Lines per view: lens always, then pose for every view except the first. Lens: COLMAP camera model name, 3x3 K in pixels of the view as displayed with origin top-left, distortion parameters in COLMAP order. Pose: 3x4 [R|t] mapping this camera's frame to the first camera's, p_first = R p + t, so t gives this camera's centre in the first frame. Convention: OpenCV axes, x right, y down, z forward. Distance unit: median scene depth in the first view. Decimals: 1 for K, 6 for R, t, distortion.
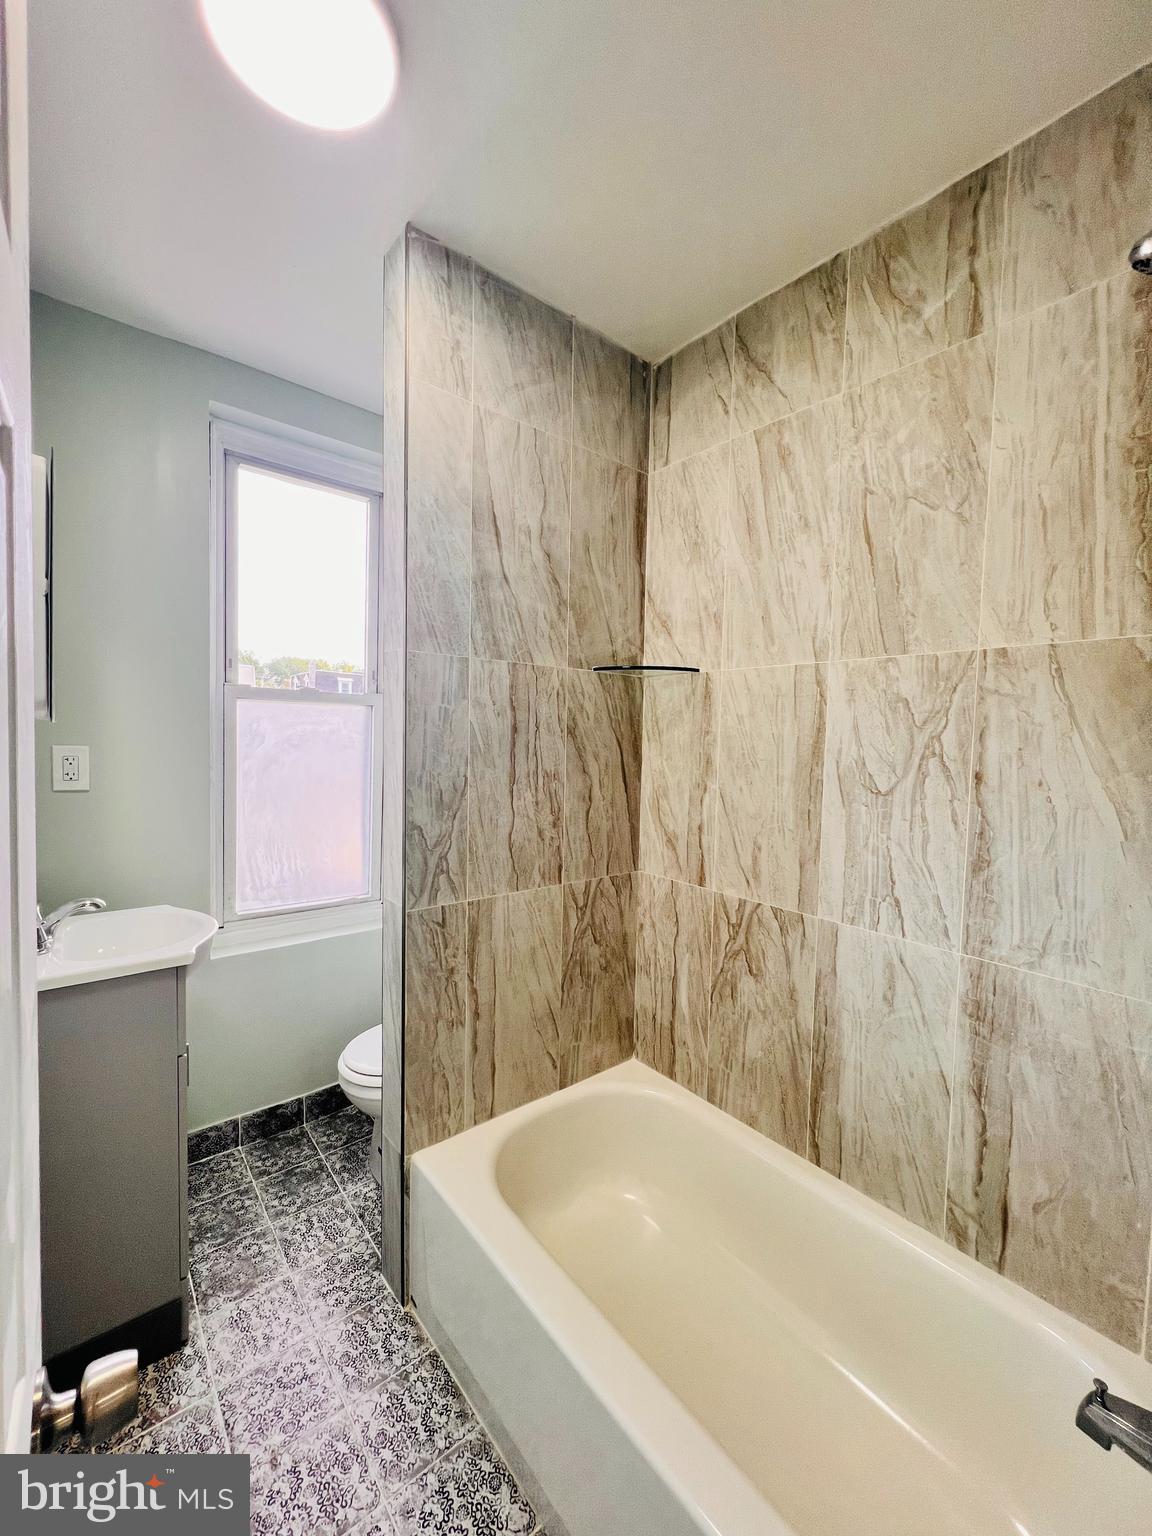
lens RADIAL K [[614.1, 0, 574.0], [0, 614.1, 769.5], [0, 0, 1]] dist [-0.000205, 0.000323]
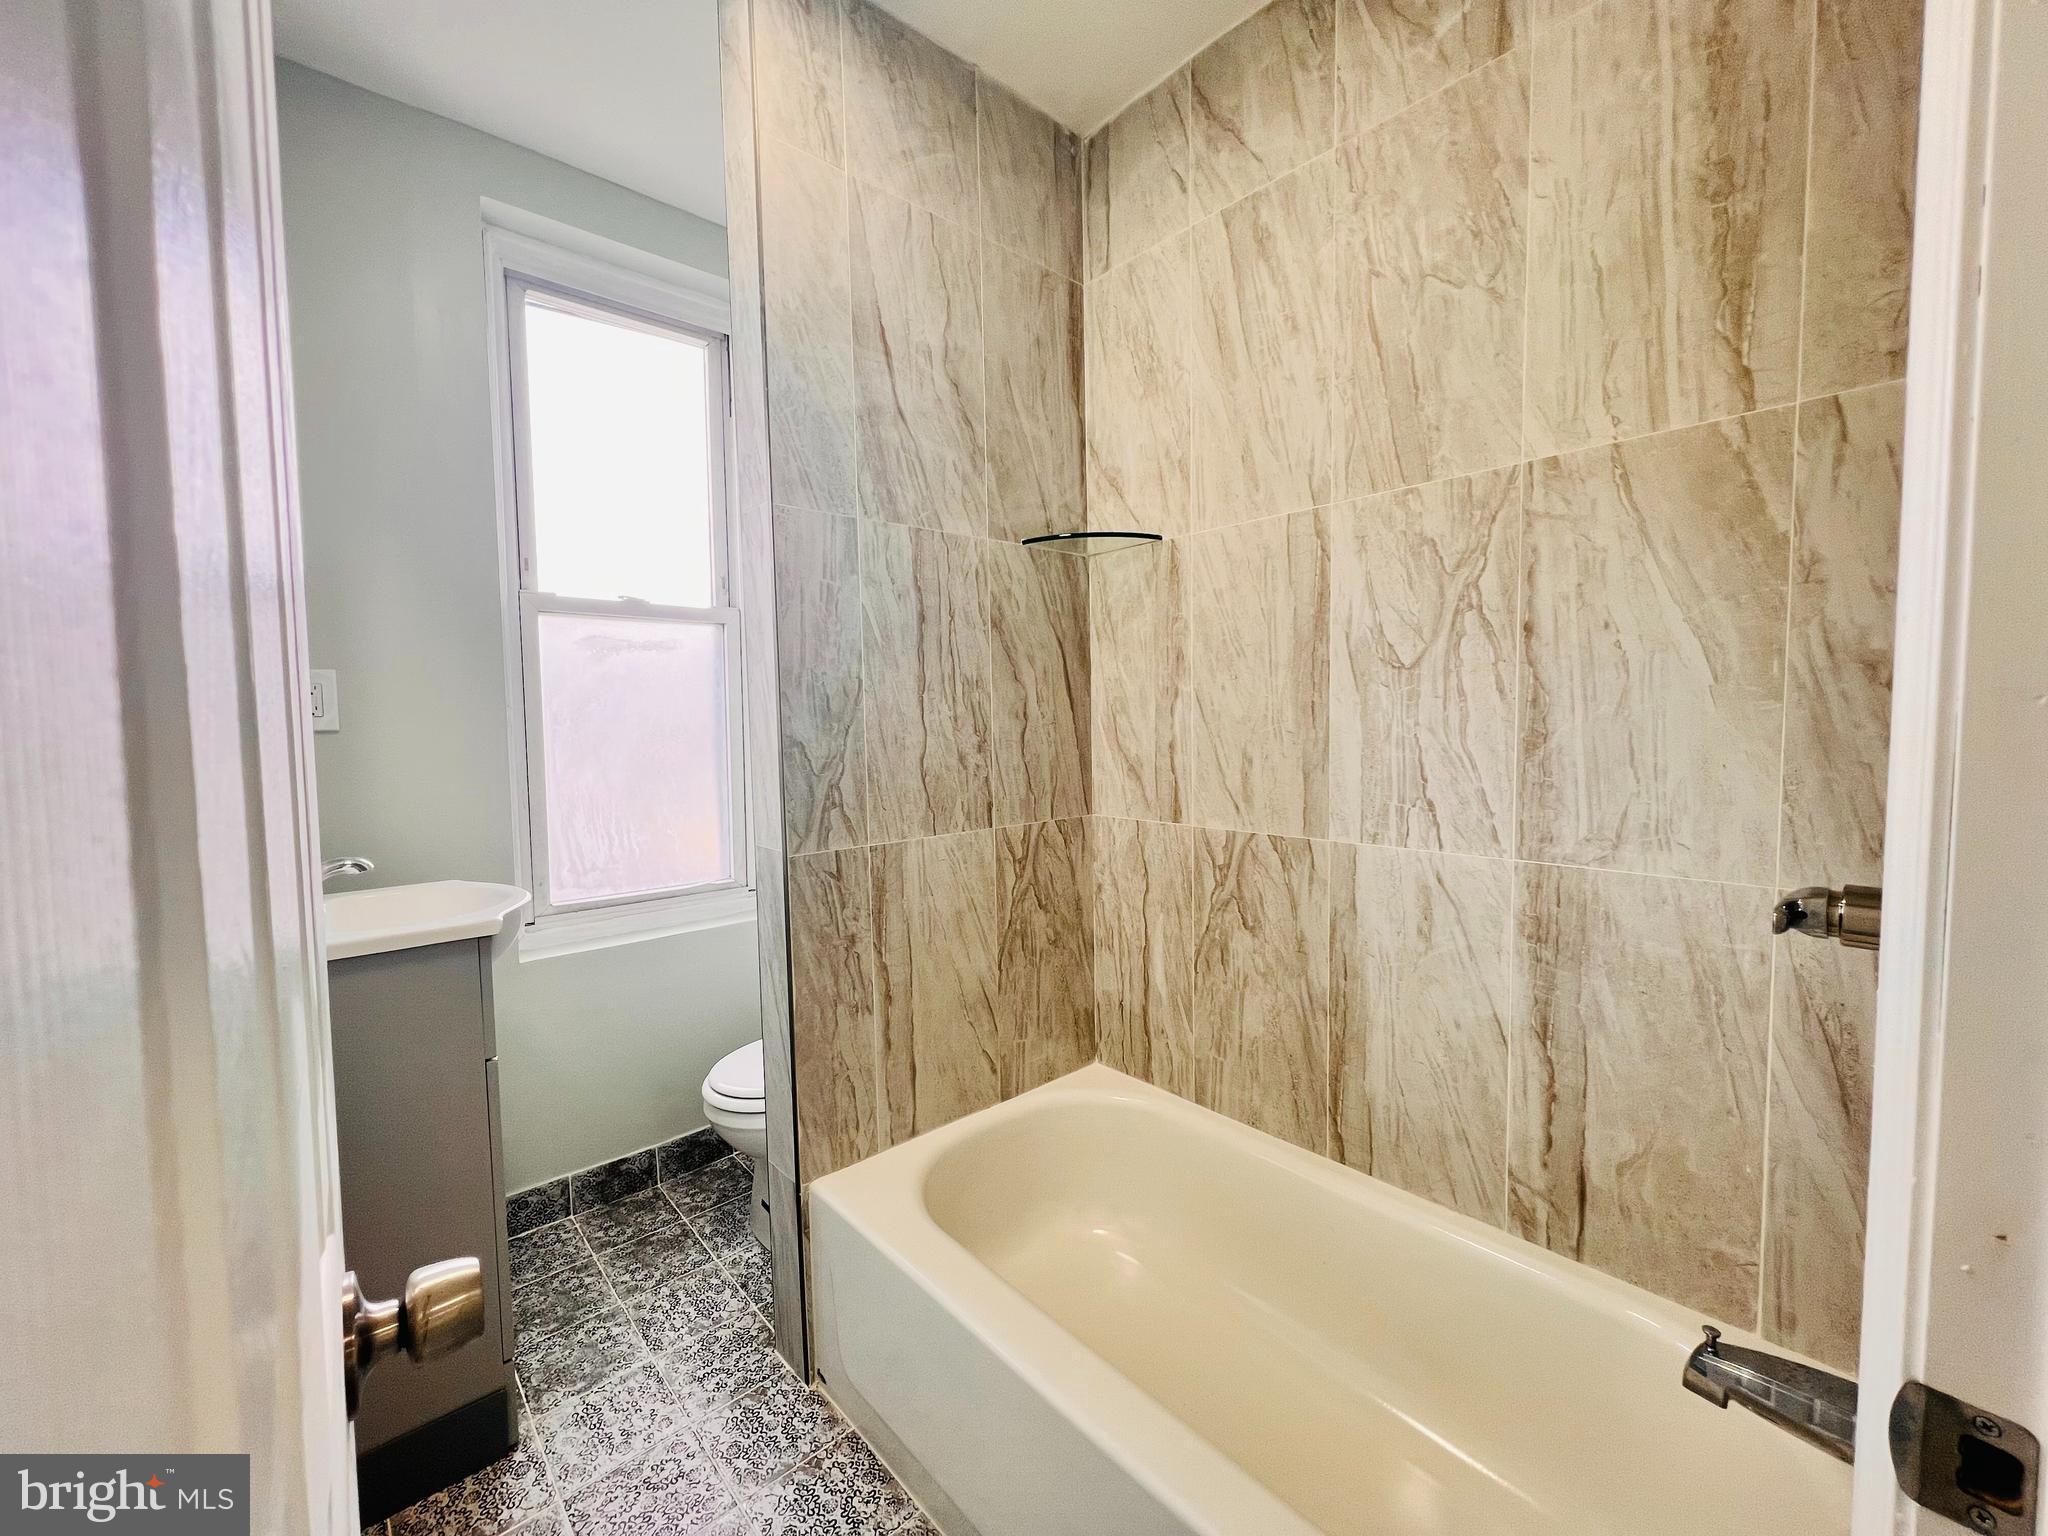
lens RADIAL K [[818.8, 0, 1026.6], [0, 818.8, 768.6], [0, 0, 1]] dist [-0.000205, 0.000323]
pose [[0.998216, -0.043374, 0.041030, -0.019731], [0.042987, 0.999023, 0.010268, 0.126715], [-0.041435, -0.008486, 0.999105, -0.006714]]
